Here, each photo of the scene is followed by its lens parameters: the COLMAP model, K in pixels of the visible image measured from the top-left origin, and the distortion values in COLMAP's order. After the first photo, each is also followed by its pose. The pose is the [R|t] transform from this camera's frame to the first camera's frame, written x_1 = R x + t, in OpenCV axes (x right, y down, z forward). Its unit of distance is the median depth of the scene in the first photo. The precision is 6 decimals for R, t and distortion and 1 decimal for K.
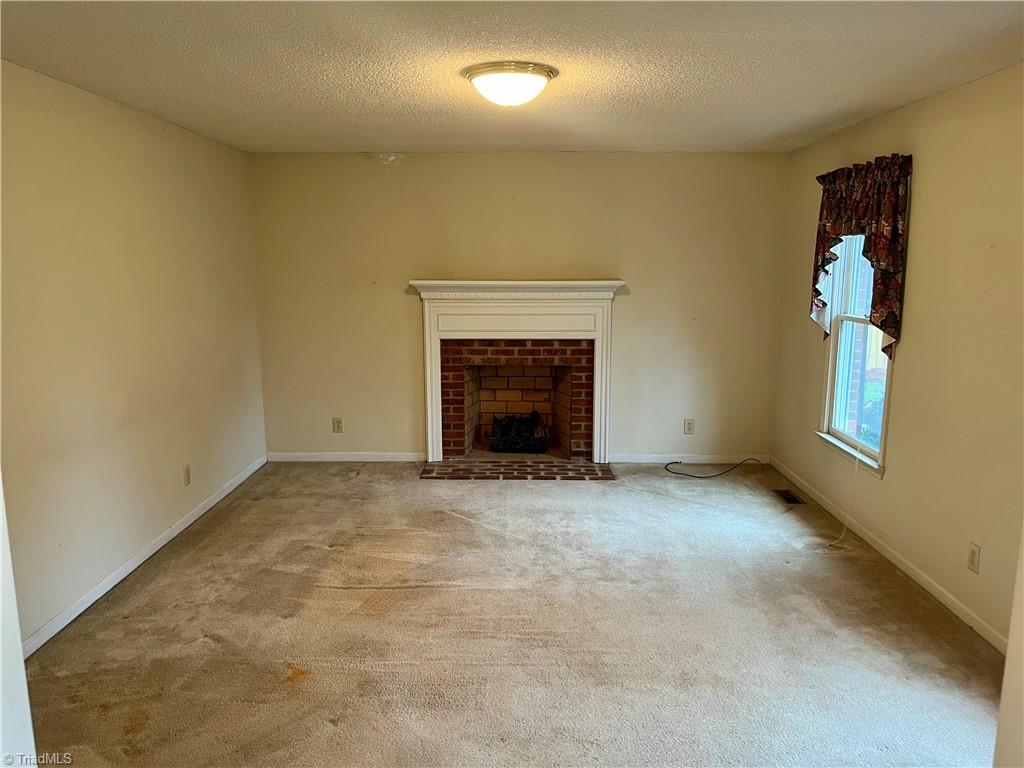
lens RADIAL K [[776.7, 0, 511.6], [0, 776.7, 401.7], [0, 0, 1]] dist [0.088425, -0.115263]
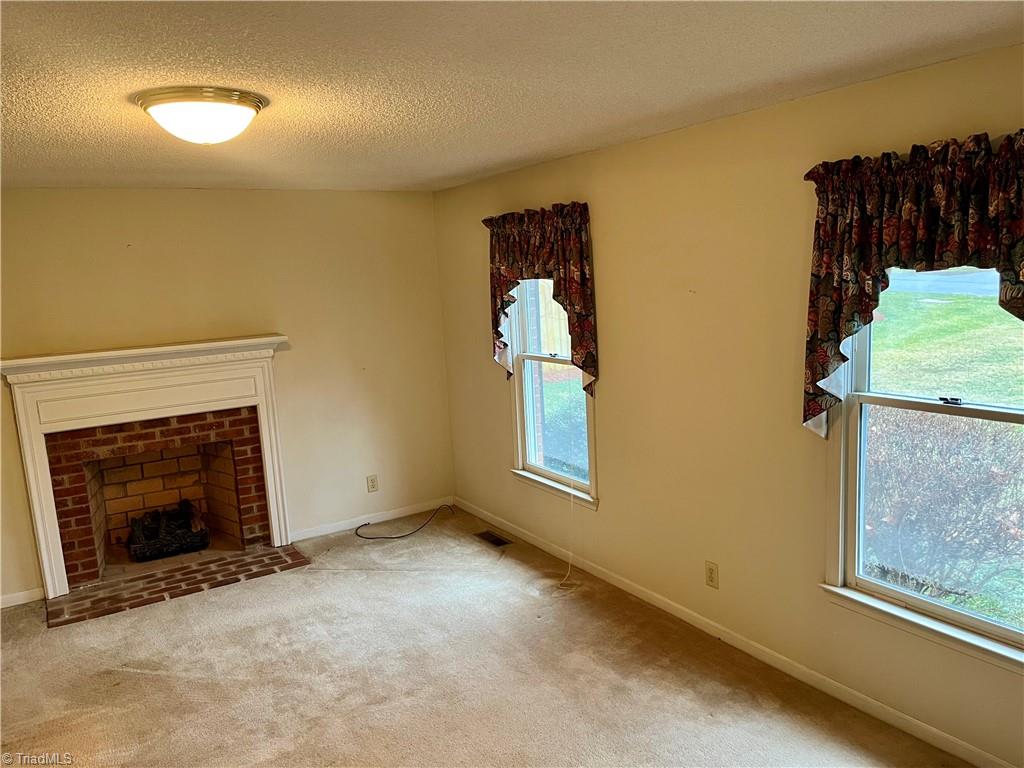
lens RADIAL K [[776.7, 0, 511.6], [0, 776.7, 401.7], [0, 0, 1]] dist [0.088425, -0.115263]
pose [[0.844700, -0.136613, 0.517512, -0.120381], [0.149191, 0.988654, 0.017472, -0.068243], [-0.514028, 0.062449, 0.855497, 0.146479]]
